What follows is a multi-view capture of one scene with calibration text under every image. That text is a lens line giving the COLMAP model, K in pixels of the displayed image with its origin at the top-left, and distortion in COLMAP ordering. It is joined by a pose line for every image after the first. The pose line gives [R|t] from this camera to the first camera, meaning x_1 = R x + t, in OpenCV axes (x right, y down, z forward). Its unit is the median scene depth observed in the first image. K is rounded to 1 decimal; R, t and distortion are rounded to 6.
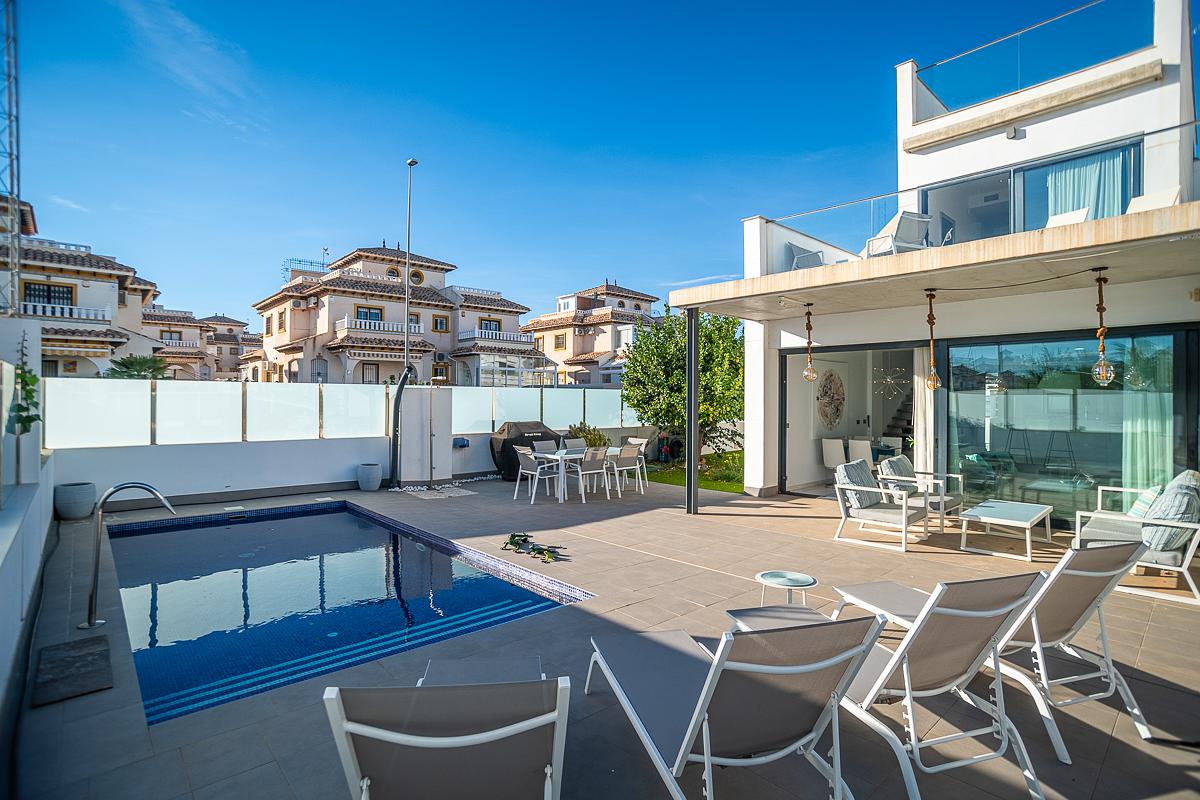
lens RADIAL K [[577.9, 0, 600.0], [0, 577.9, 400.0], [0, 0, 1]] dist [-0.066359, 0.026962]
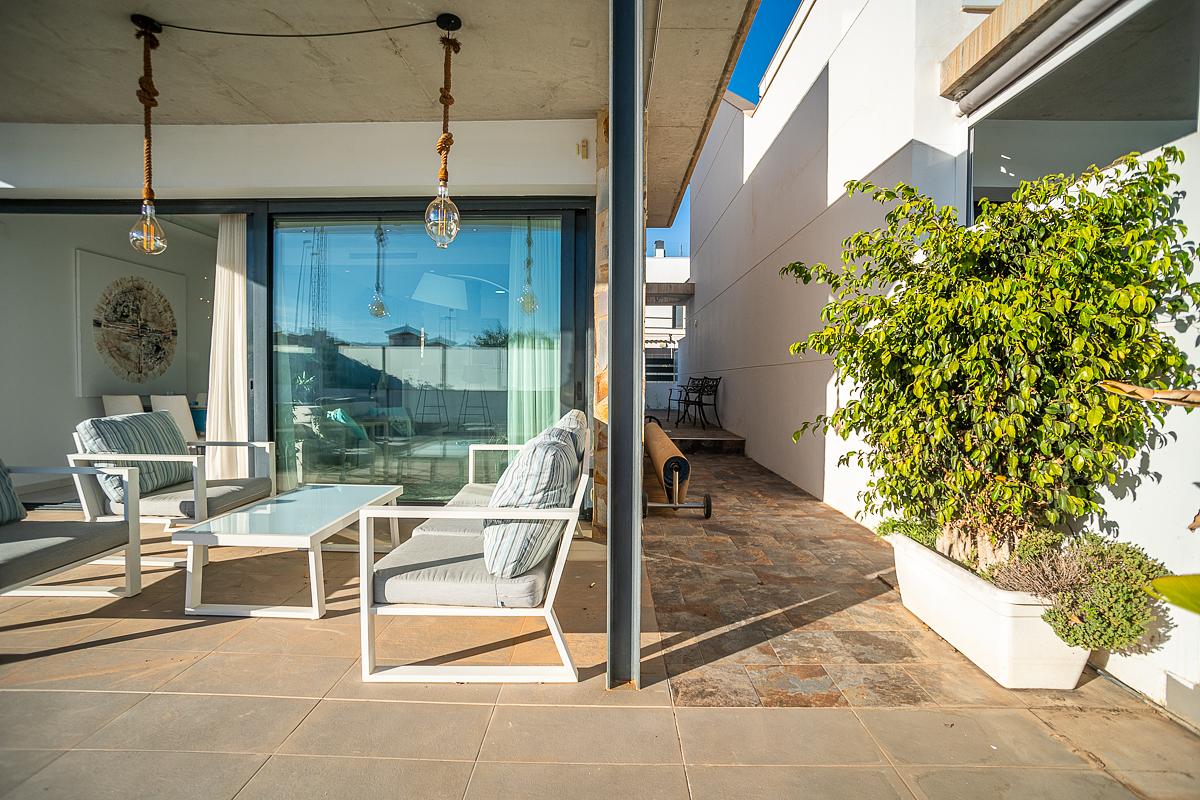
lens RADIAL K [[577.9, 0, 600.0], [0, 577.9, 400.0], [0, 0, 1]] dist [-0.066359, 0.026962]
pose [[0.682500, -0.019826, 0.730617, 0.302374], [-0.006637, 0.999423, 0.033321, 0.047519], [-0.730856, -0.027590, 0.681974, 0.265599]]
